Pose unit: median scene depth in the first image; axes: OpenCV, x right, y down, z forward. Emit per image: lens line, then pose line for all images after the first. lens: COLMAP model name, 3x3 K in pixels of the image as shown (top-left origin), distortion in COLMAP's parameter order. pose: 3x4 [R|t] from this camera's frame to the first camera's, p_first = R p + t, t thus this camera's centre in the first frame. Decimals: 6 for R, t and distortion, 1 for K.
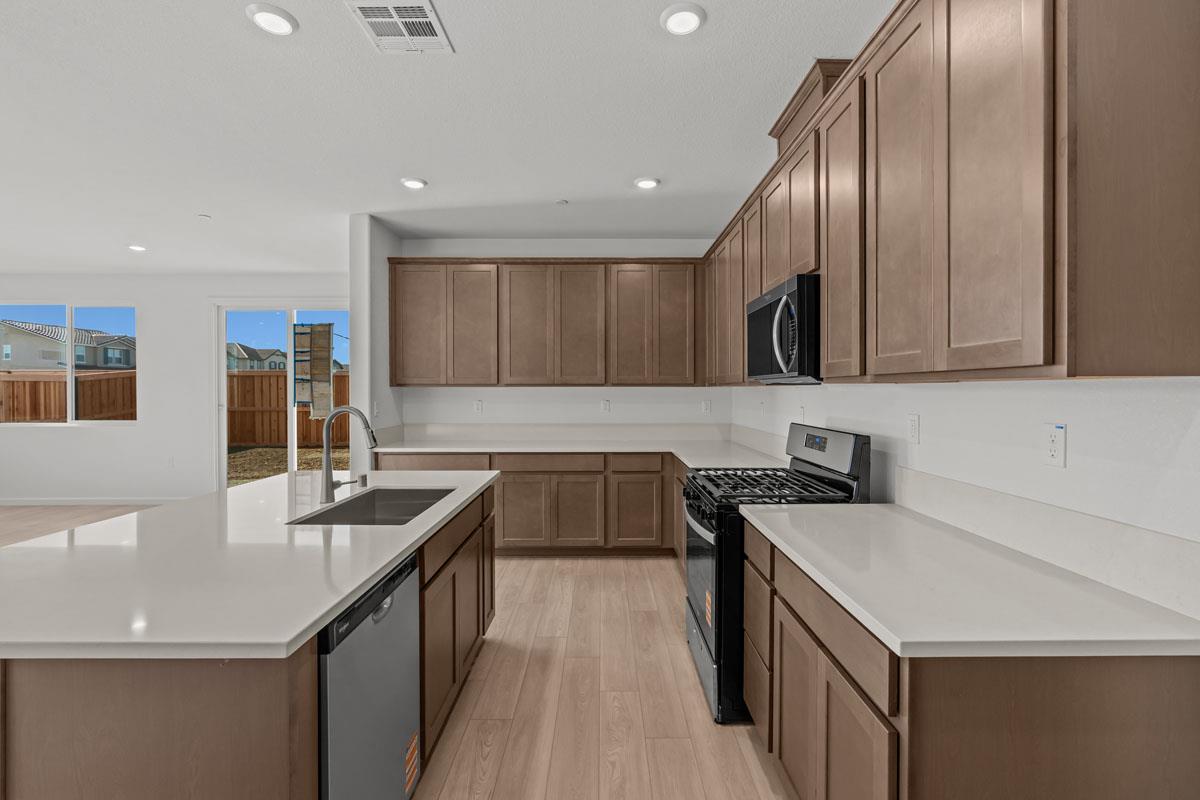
lens RADIAL K [[539.8, 0, 601.8], [0, 539.8, 395.1], [0, 0, 1]] dist [-0.005786, 0.001751]
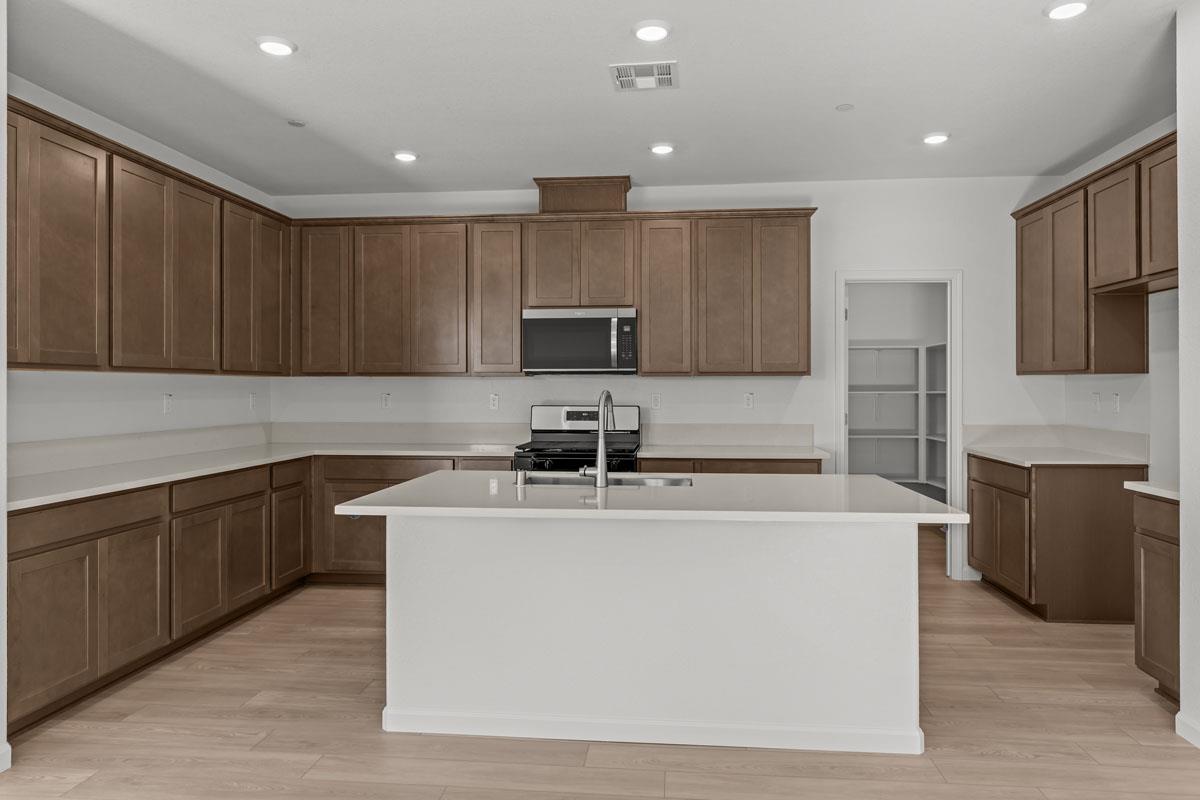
lens RADIAL K [[796.9, 0, 600.6], [0, 796.9, 395.7], [0, 0, 1]] dist [0.002733, 0.000387]
pose [[0.092597, -0.004175, 0.995695, -1.029490], [0.006477, 0.999973, 0.003590, 0.012136], [-0.995683, 0.006117, 0.092622, 0.449976]]
